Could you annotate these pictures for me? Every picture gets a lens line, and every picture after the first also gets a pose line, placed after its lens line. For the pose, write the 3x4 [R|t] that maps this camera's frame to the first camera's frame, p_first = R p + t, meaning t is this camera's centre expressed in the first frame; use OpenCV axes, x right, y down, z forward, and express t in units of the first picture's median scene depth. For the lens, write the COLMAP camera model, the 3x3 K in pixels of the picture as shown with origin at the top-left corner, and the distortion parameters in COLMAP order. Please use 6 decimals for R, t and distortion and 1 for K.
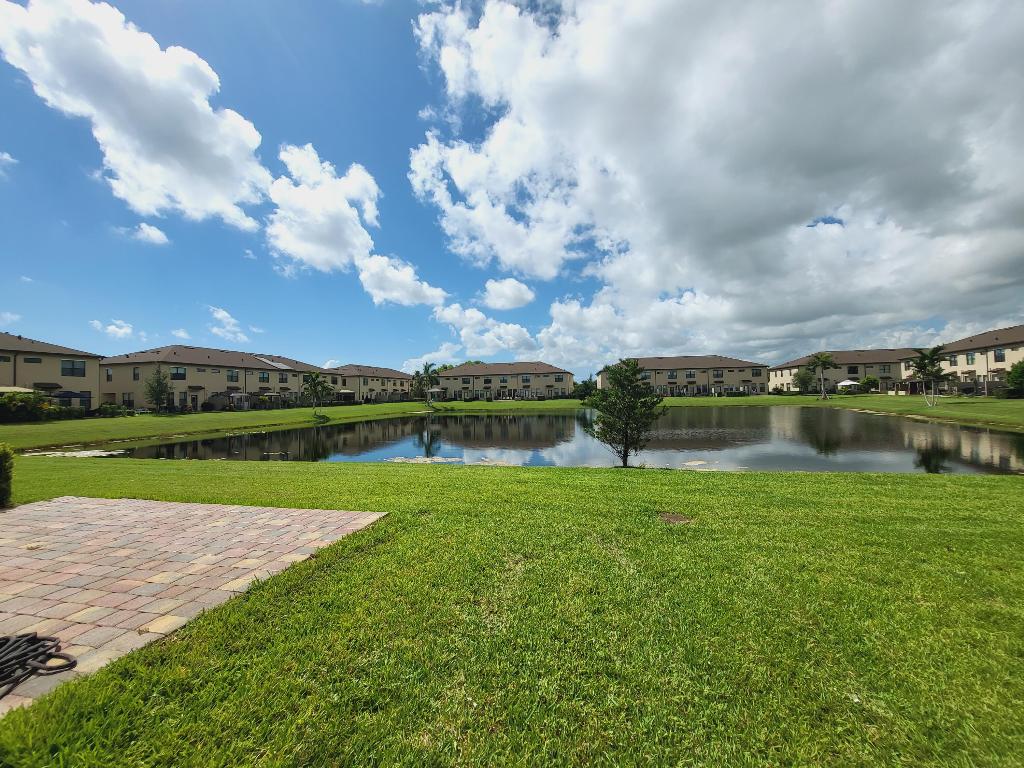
lens RADIAL K [[411.7, 0, 509.1], [0, 411.7, 383.4], [0, 0, 1]] dist [0.000686, -0.001006]
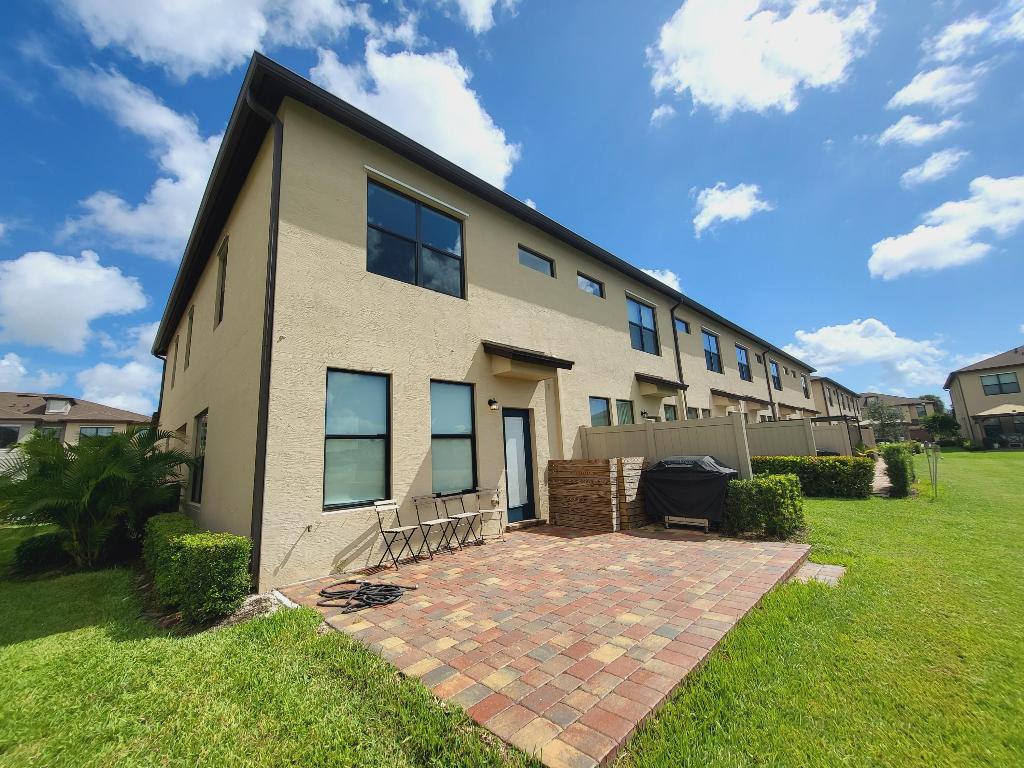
lens RADIAL K [[411.7, 0, 509.1], [0, 411.7, 383.4], [0, 0, 1]] dist [0.000686, -0.001006]
pose [[-0.519169, -0.103195, -0.848419, 0.096508], [0.076476, 0.983093, -0.166374, 0.038685], [0.851243, -0.151260, -0.502499, 1.517142]]
